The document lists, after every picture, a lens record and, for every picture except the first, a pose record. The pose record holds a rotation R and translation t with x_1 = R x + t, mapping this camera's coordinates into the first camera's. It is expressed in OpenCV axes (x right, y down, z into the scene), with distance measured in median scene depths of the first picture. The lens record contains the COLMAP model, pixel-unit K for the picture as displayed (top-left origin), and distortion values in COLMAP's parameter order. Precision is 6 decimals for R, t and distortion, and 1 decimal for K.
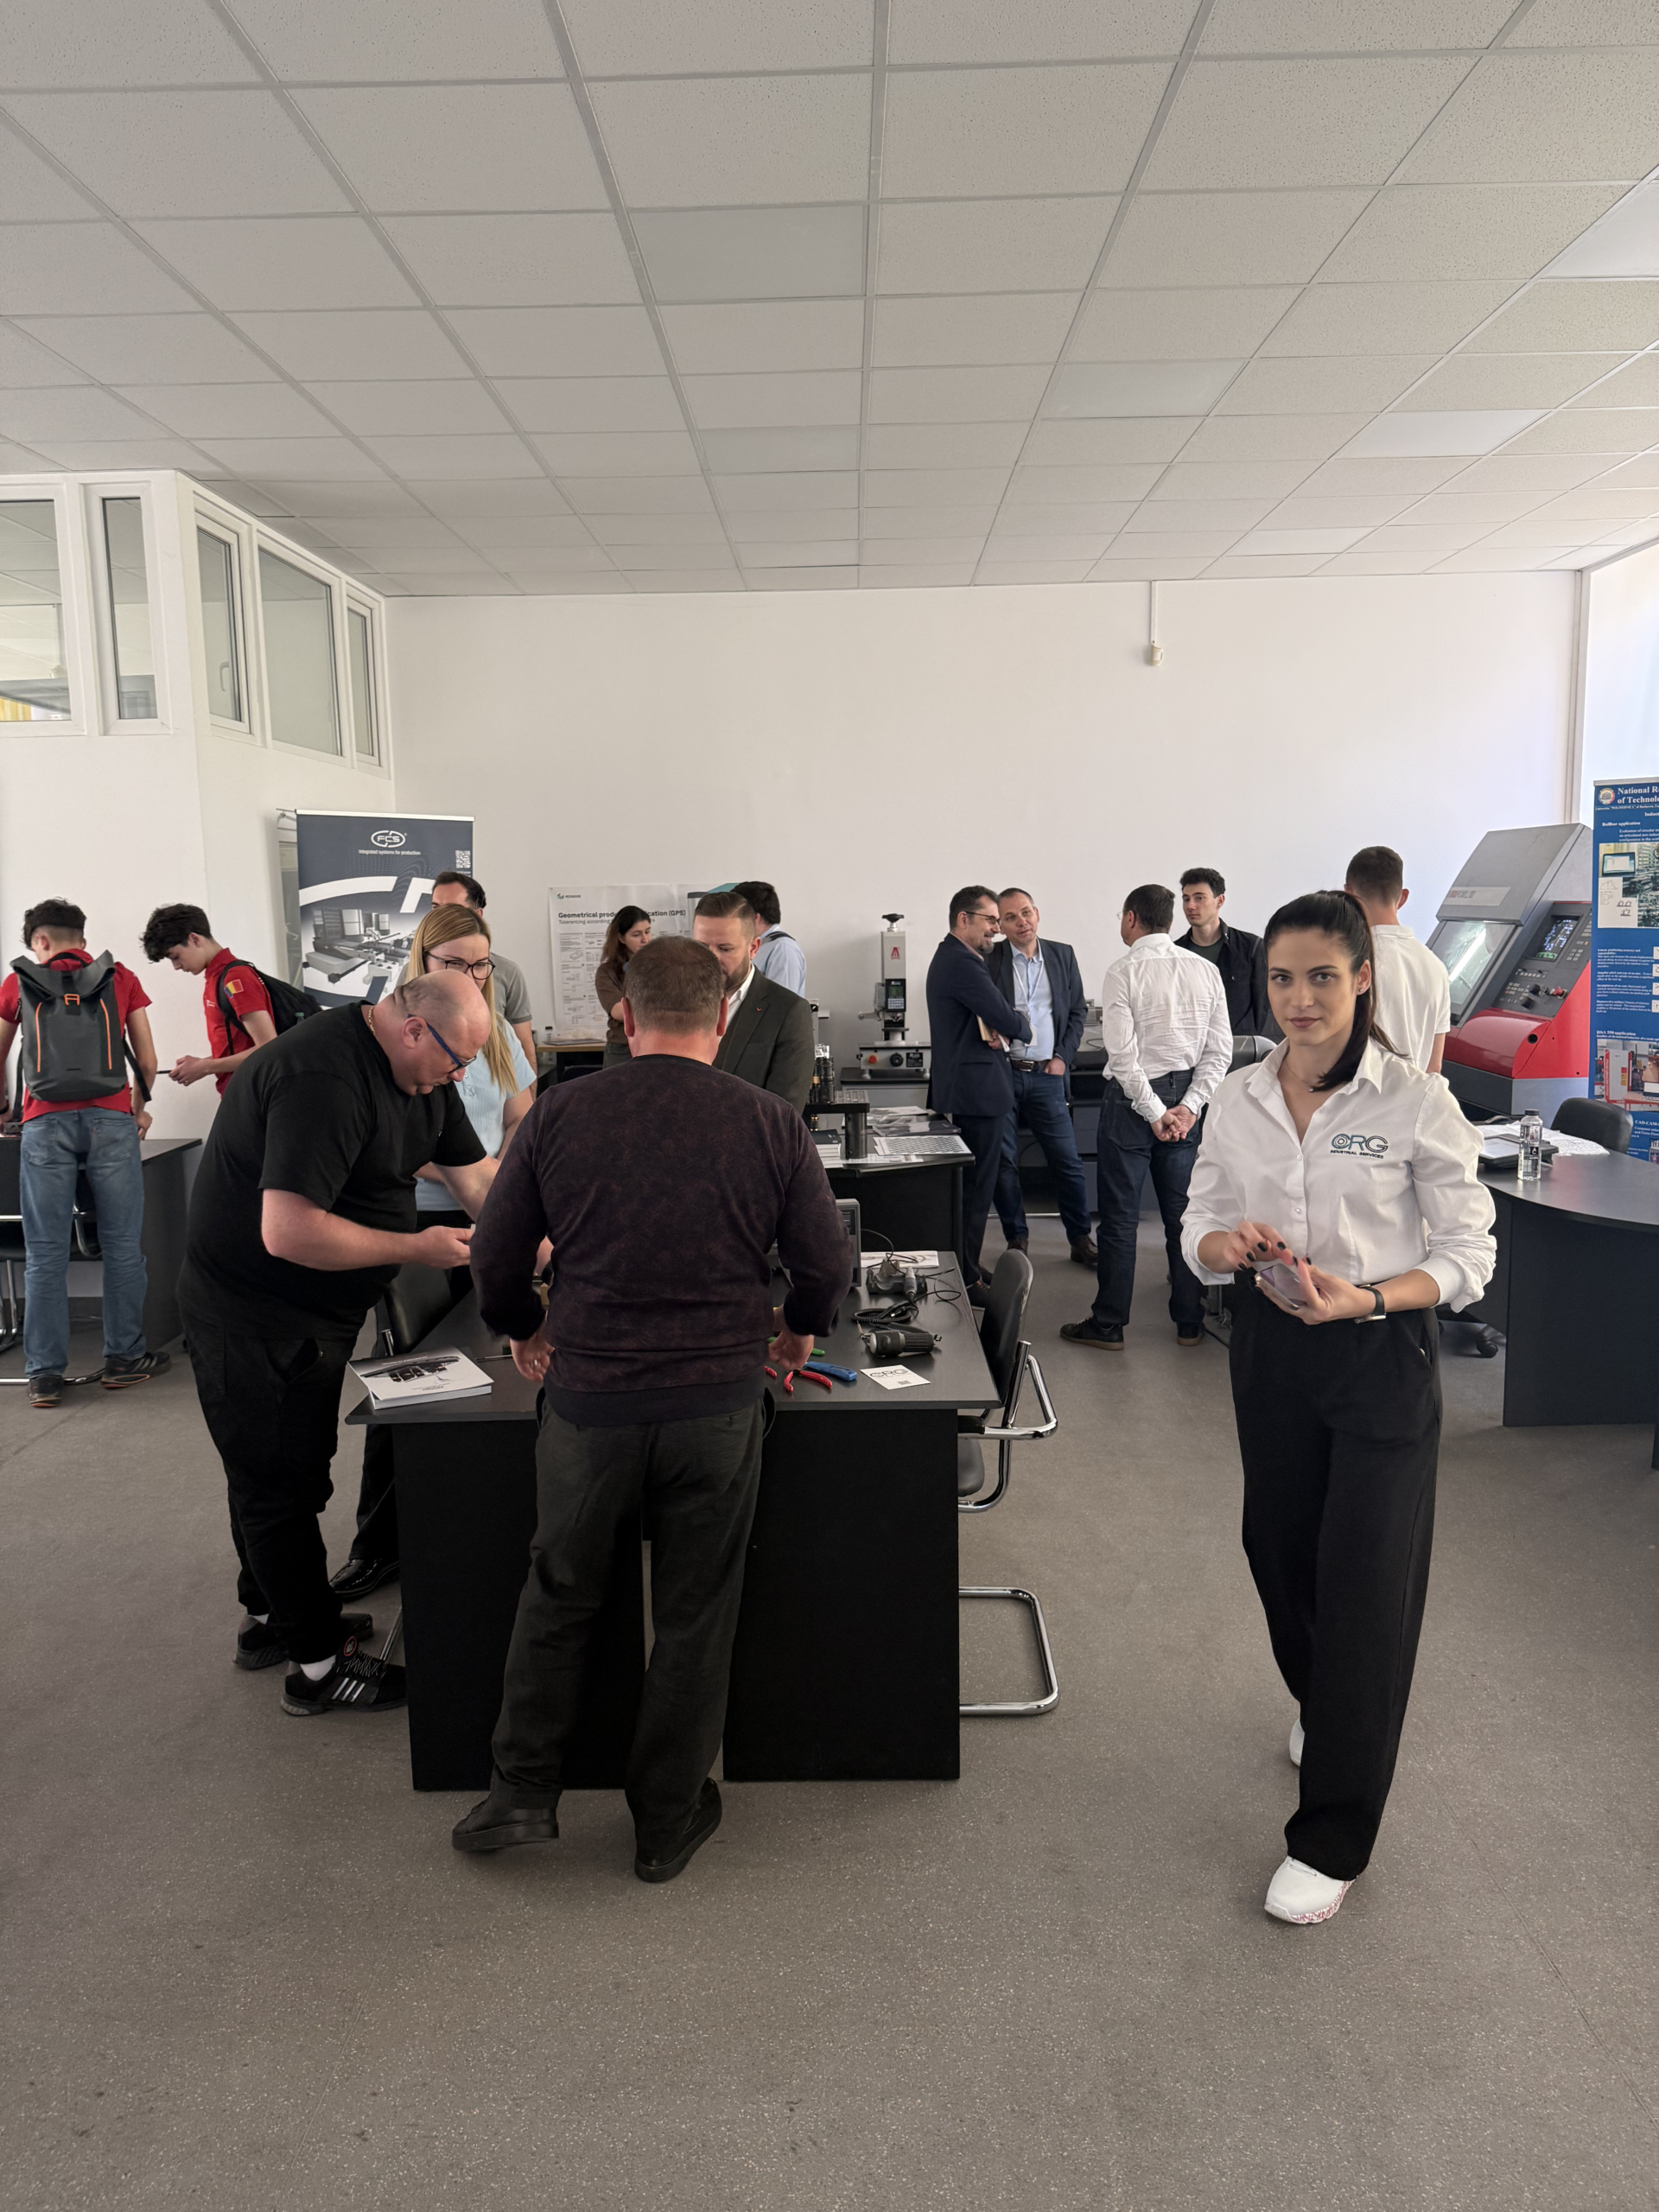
lens RADIAL K [[1538.8, 0, 829.5], [0, 1538.8, 1106.0], [0, 0, 1]] dist [0.015029, -0.007804]
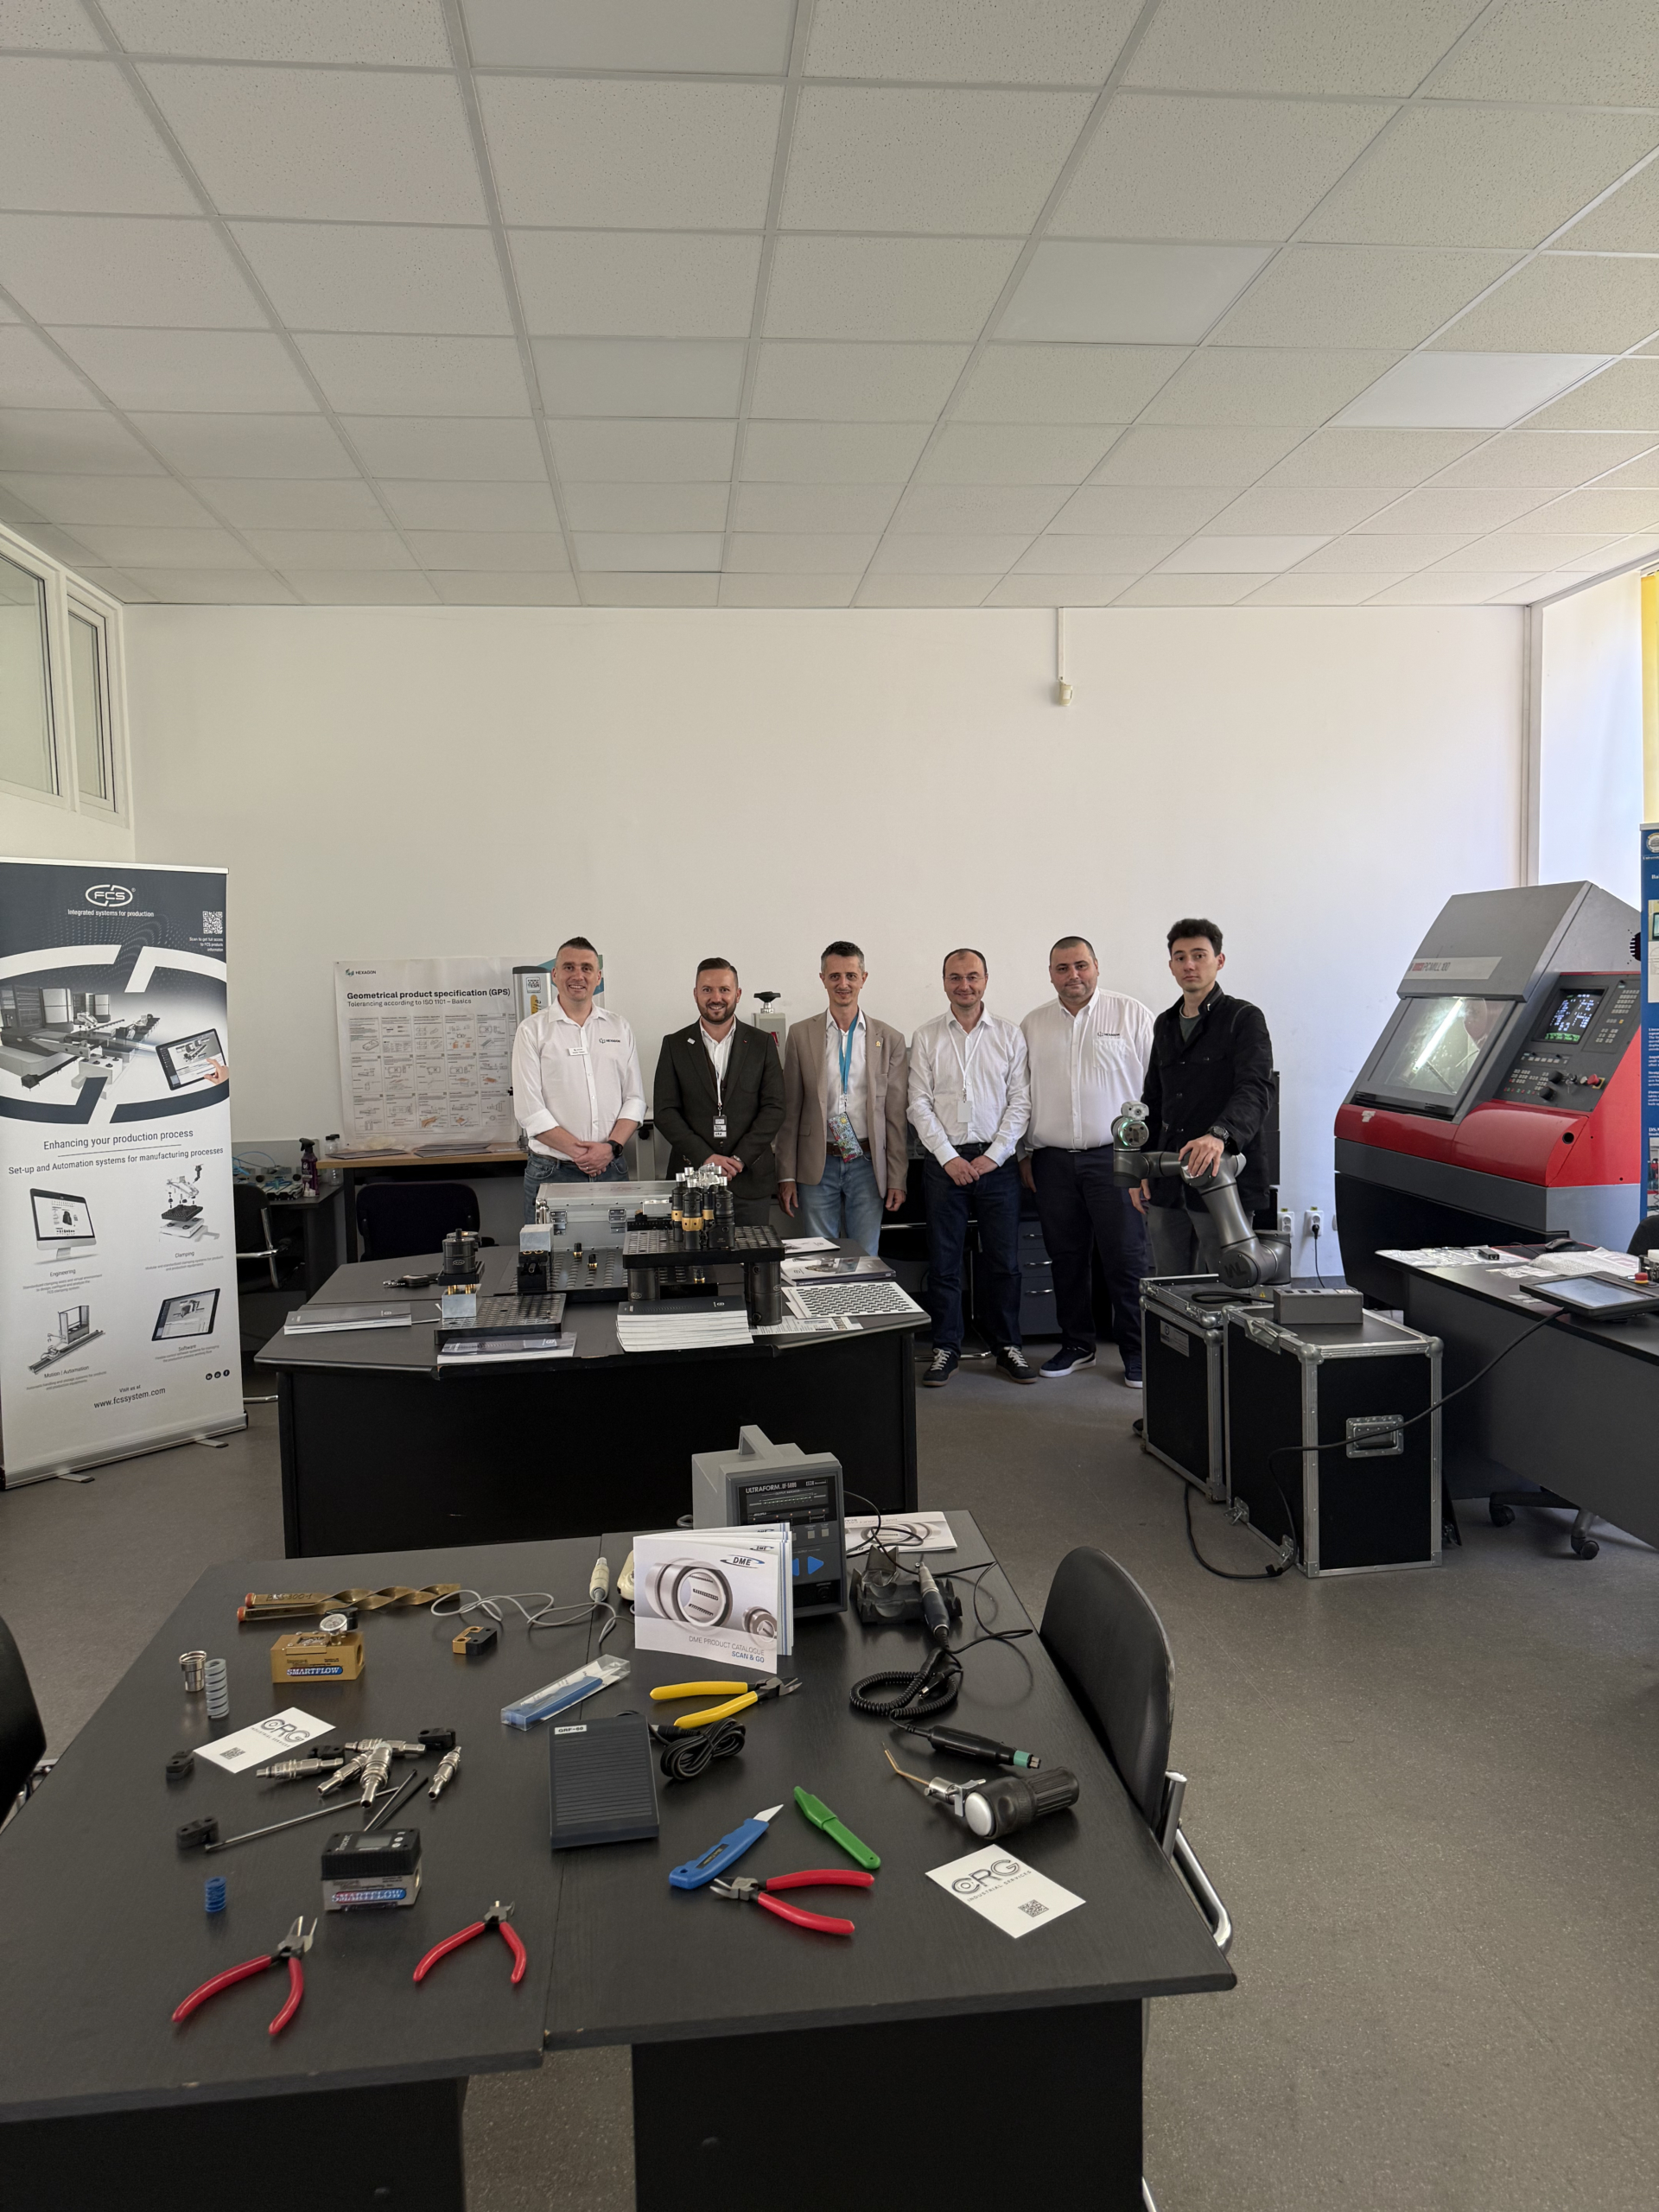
lens RADIAL K [[1532.4, 0, 829.5], [0, 1532.4, 1106.0], [0, 0, 1]] dist [0.054895, -0.057449]
pose [[0.992838, -0.013812, 0.118671, -0.049451], [0.020579, 0.998219, -0.055986, -0.036297], [-0.117687, 0.058027, 0.991354, 0.370369]]
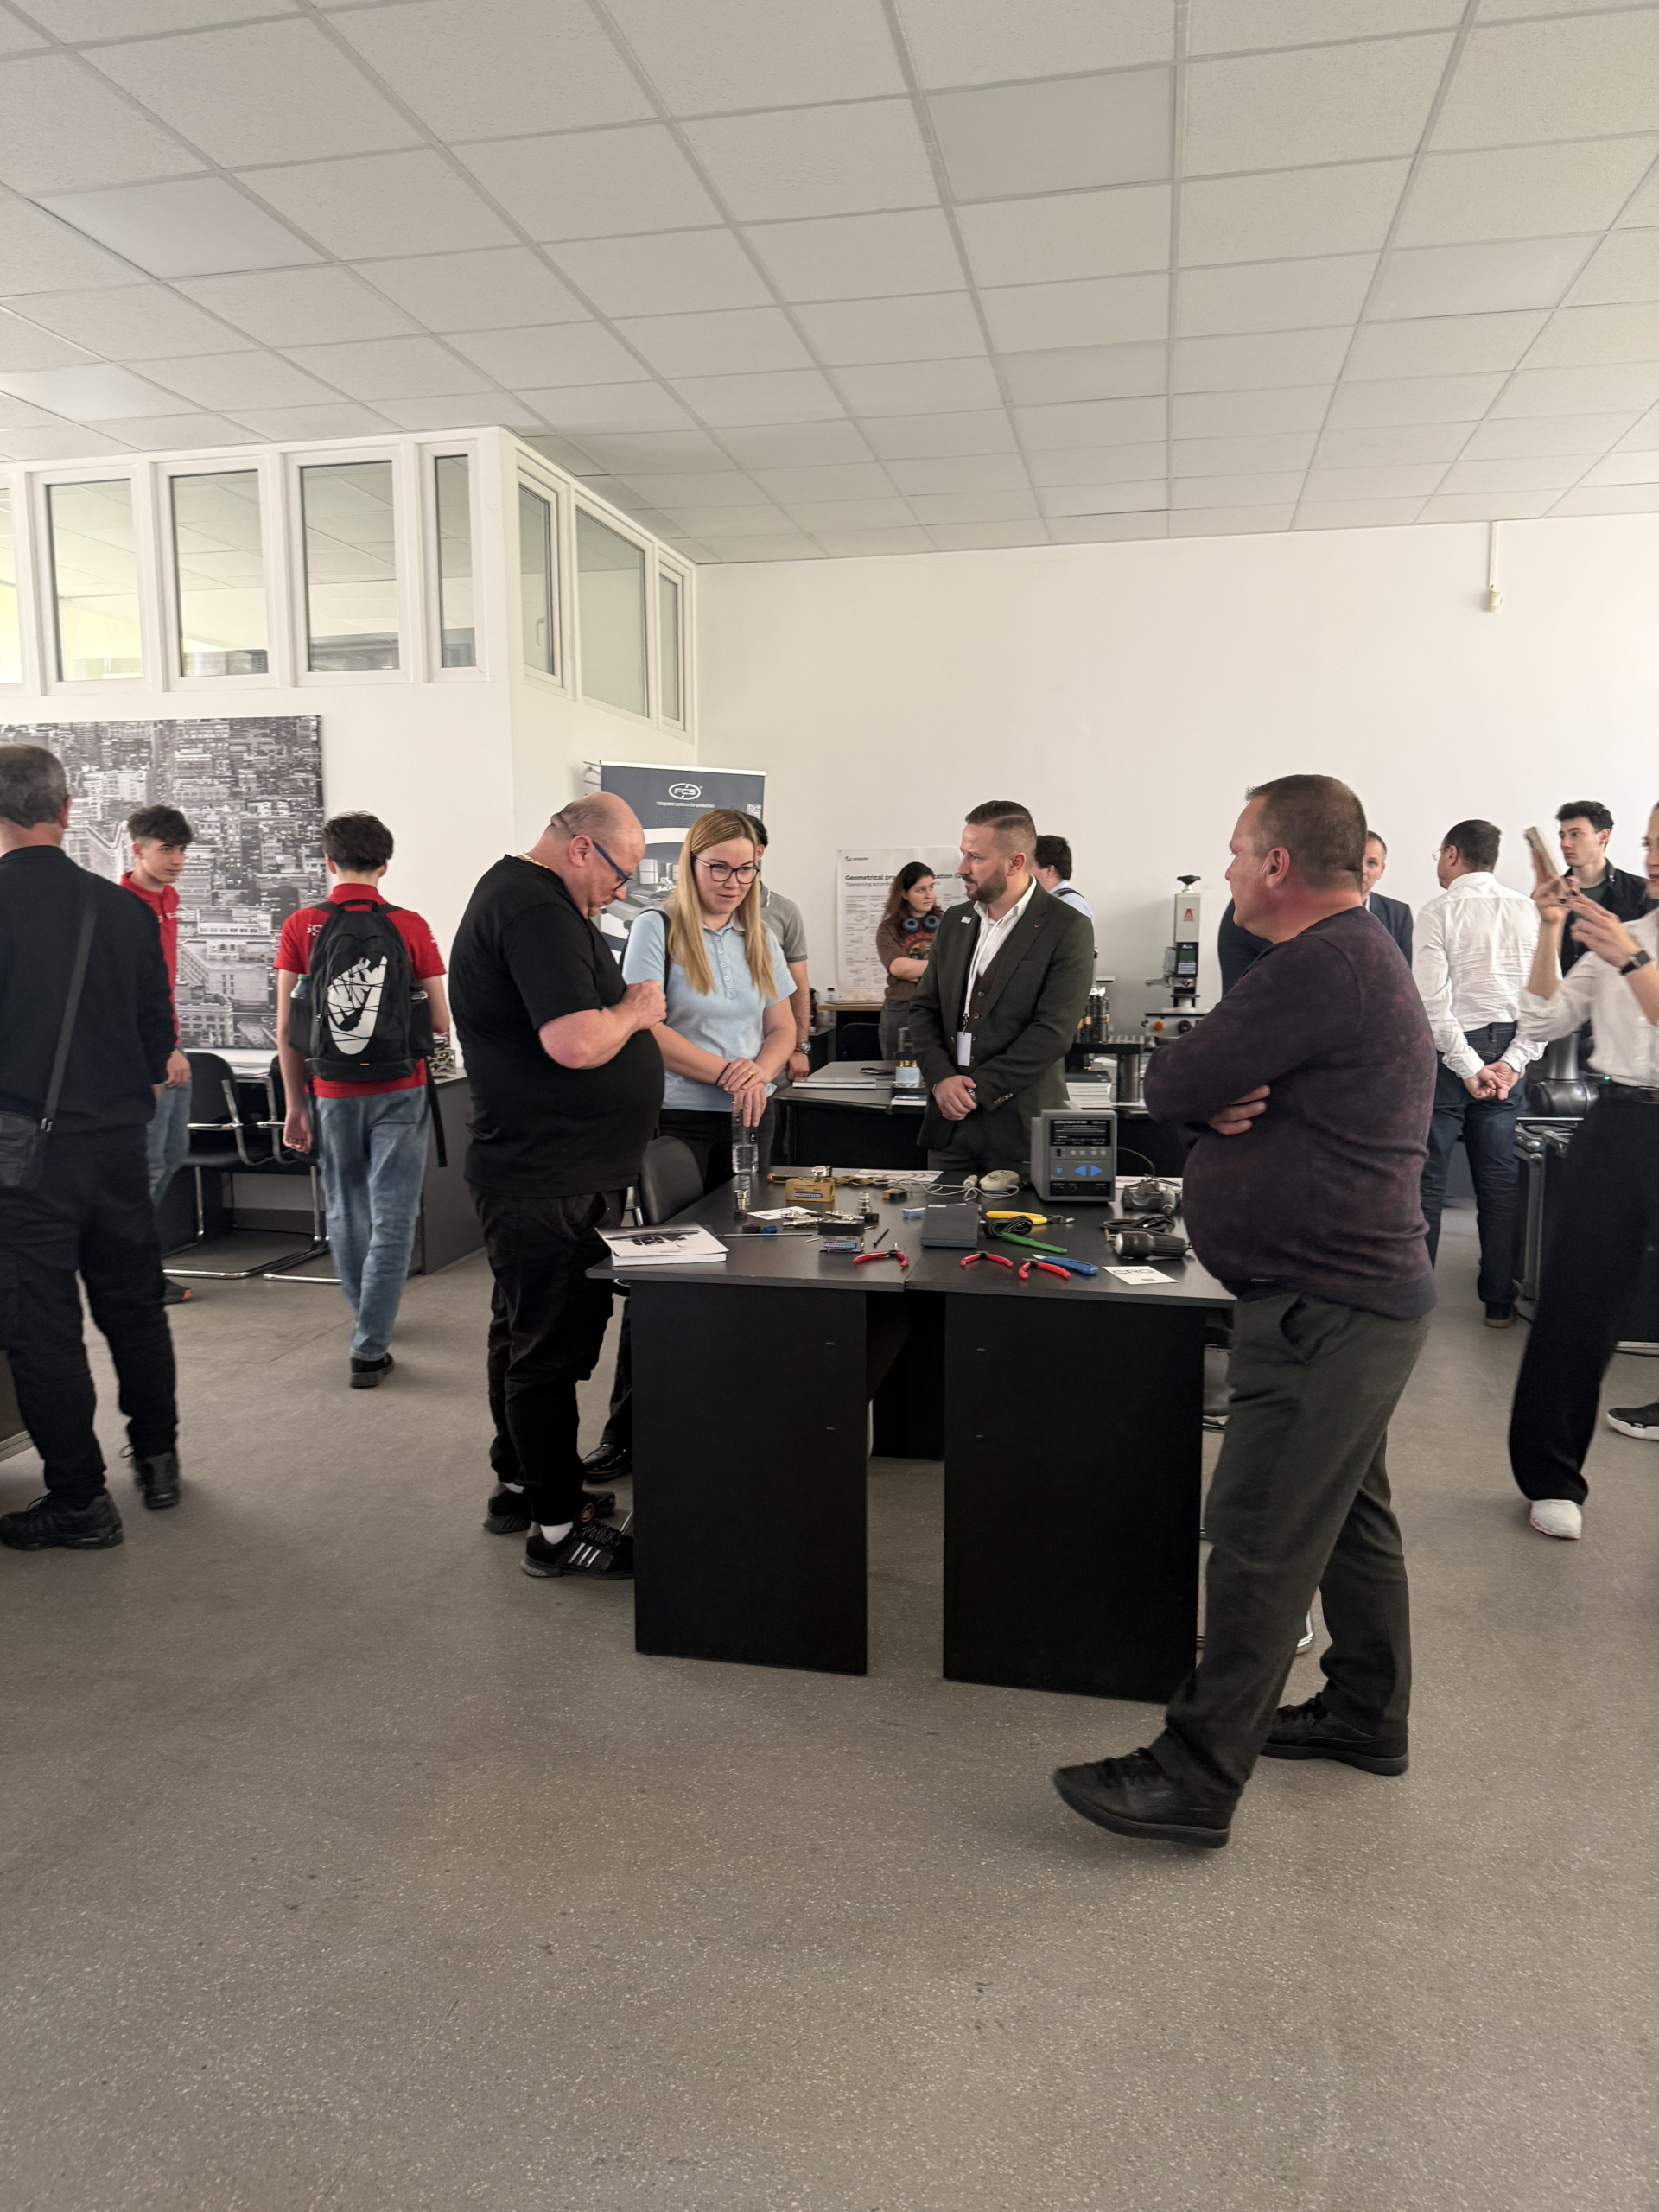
lens RADIAL K [[1532.4, 0, 829.5], [0, 1532.4, 1106.0], [0, 0, 1]] dist [0.054895, -0.057449]
pose [[0.980411, 0.040526, -0.192747, 0.024778], [-0.041779, 0.999124, -0.002439, 0.062703], [0.192479, 0.010444, 0.981245, 0.026079]]
